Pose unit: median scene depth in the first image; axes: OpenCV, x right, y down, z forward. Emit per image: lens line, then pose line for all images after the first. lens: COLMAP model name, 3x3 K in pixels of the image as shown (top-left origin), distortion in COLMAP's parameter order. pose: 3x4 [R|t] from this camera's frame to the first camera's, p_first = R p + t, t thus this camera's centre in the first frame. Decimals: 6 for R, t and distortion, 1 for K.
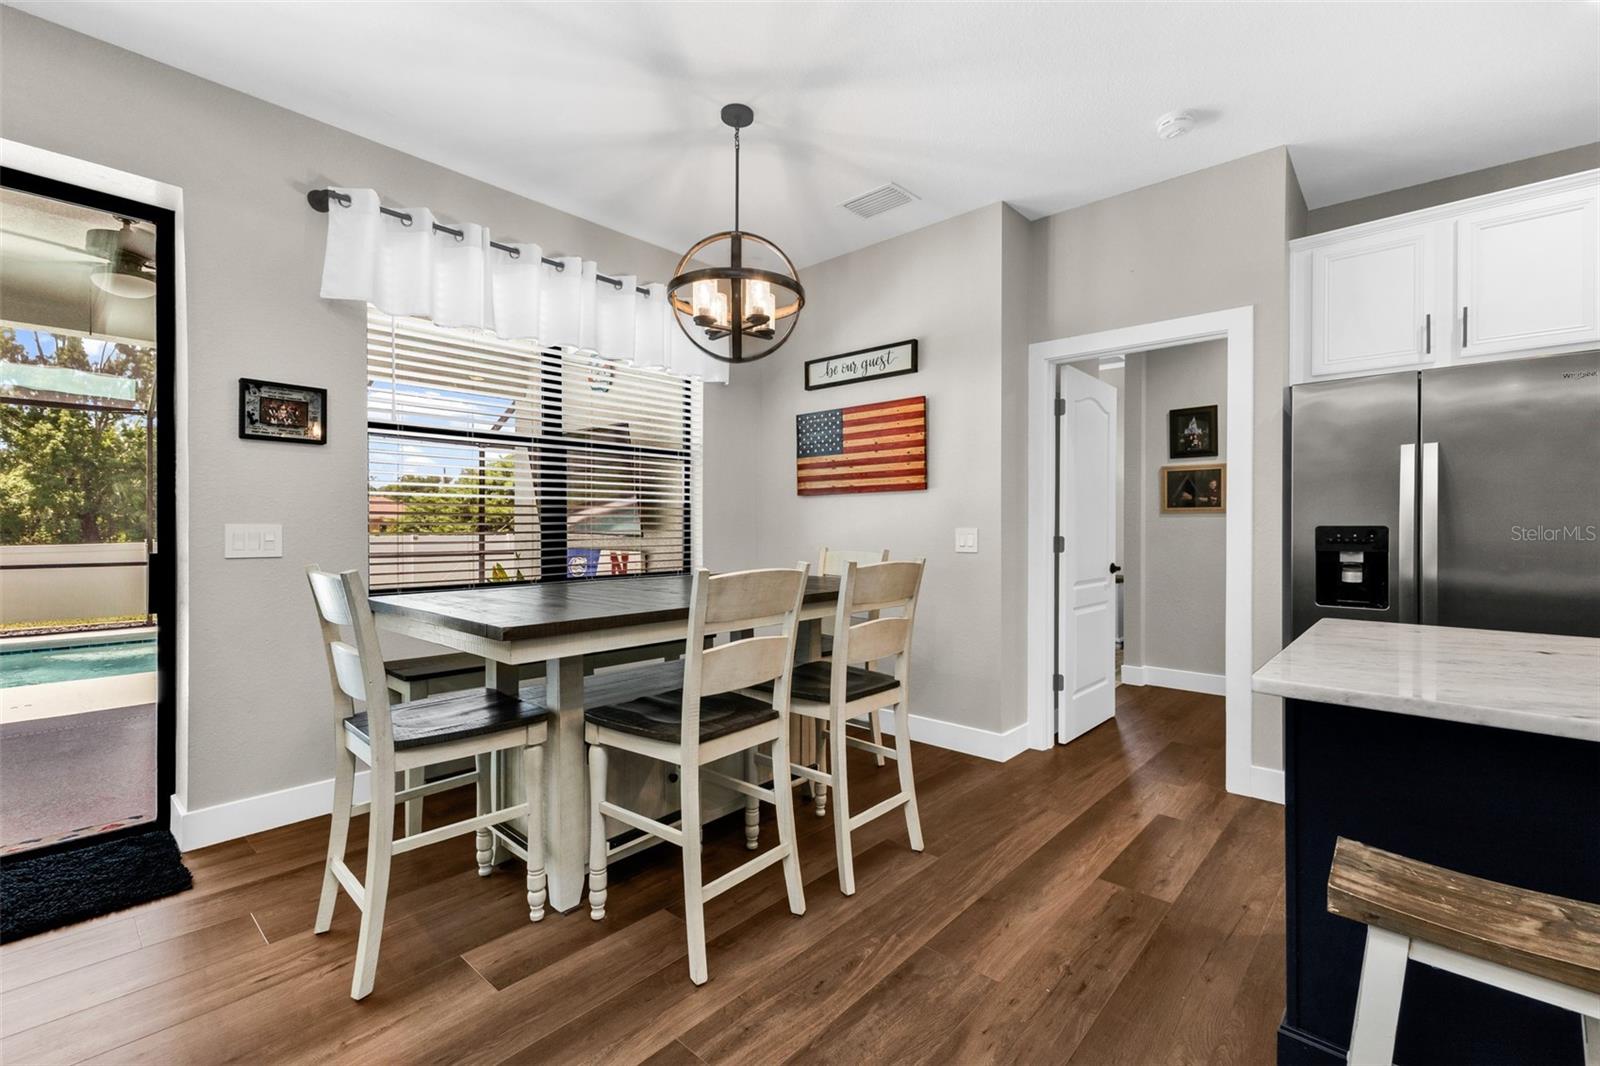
lens RADIAL K [[711.7, 0, 805.4], [0, 711.7, 516.1], [0, 0, 1]] dist [0.018451, -0.003521]
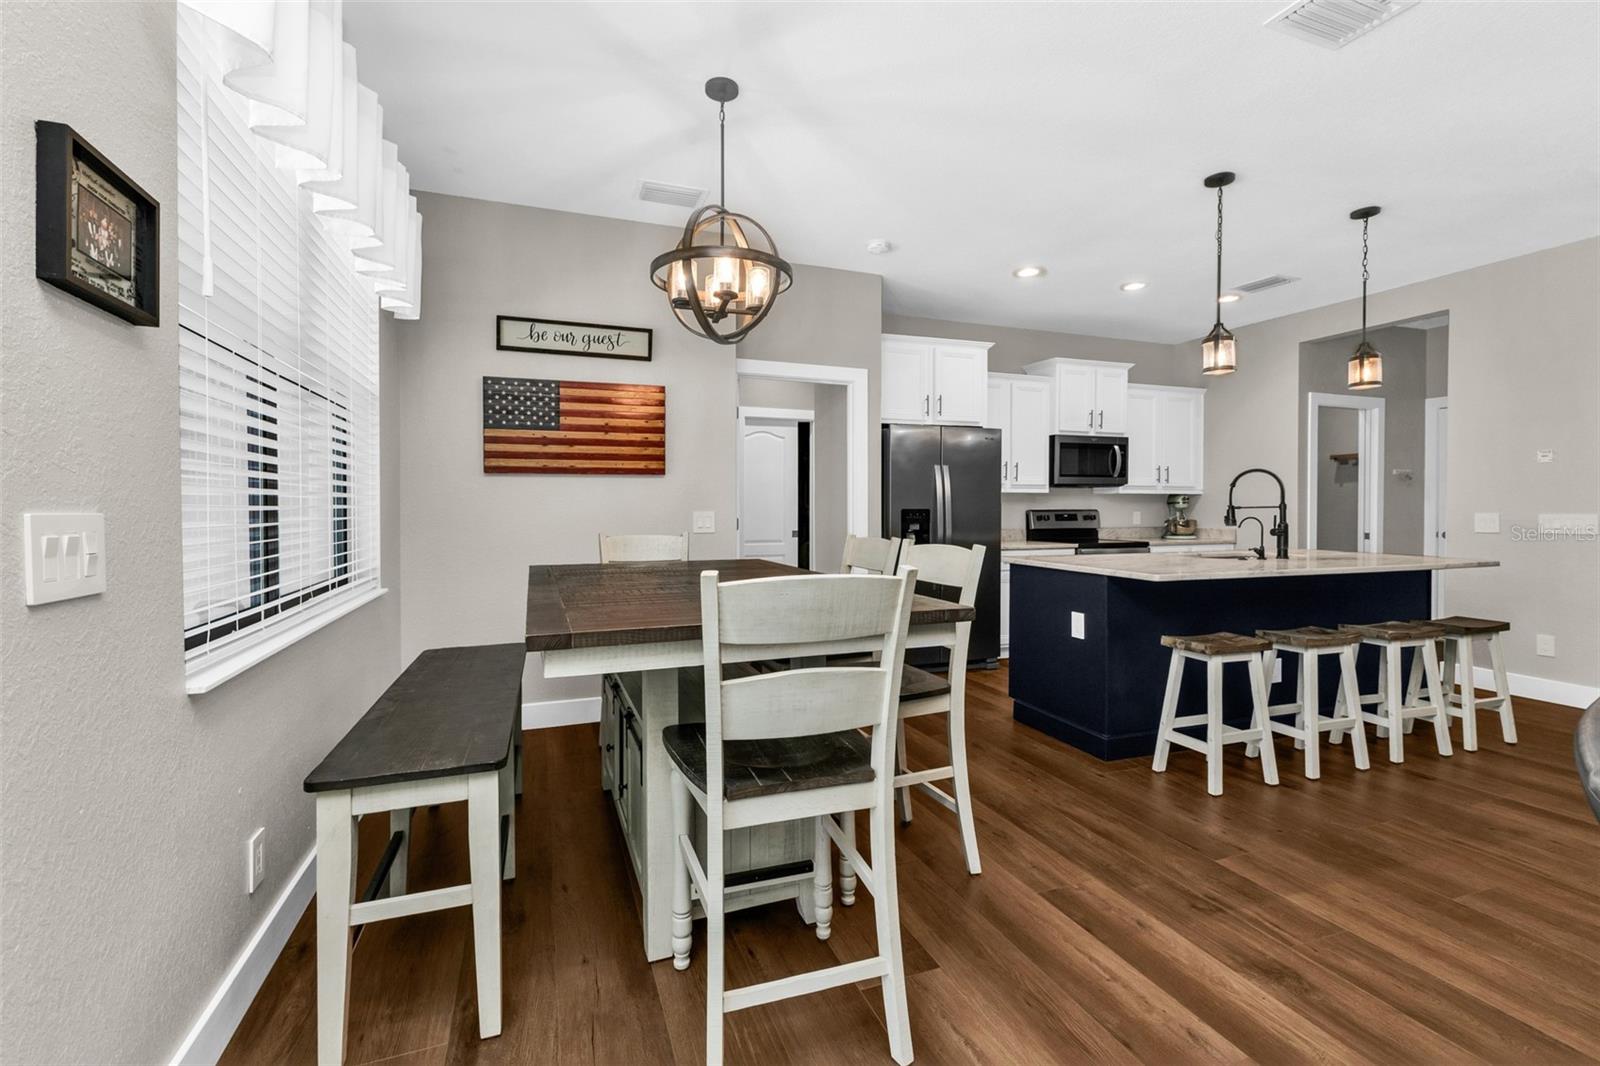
lens RADIAL K [[695.4, 0, 805.6], [0, 695.4, 508.9], [0, 0, 1]] dist [-0.002865, -0.000541]
pose [[0.460193, -0.006094, 0.887798, -0.653444], [-0.014071, 0.999801, 0.014156, -0.004728], [-0.887707, -0.019006, 0.460016, 0.337621]]
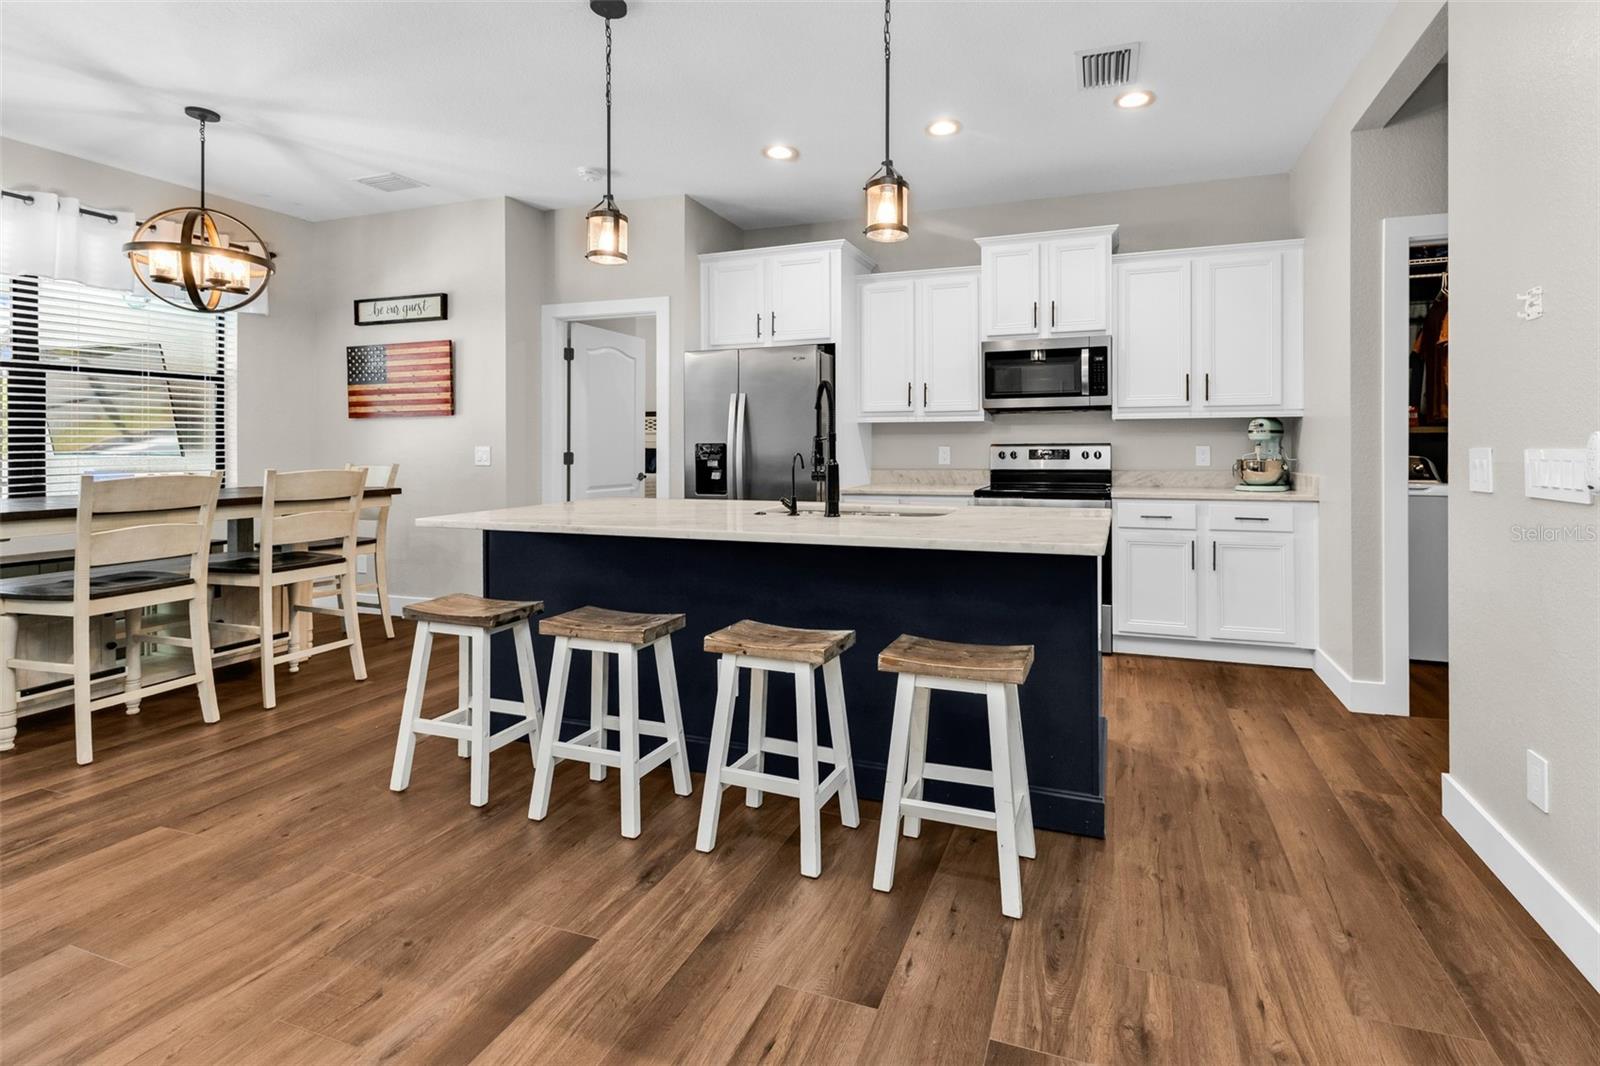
lens RADIAL K [[728.2, 0, 896.3], [0, 728.2, 444.9], [0, 0, 1]] dist [0.002103, 0.001290]
pose [[0.907554, -0.008495, 0.419849, 0.337961], [0.001049, 0.999838, 0.017964, -0.008053], [-0.419934, -0.015863, 0.907416, -0.480551]]
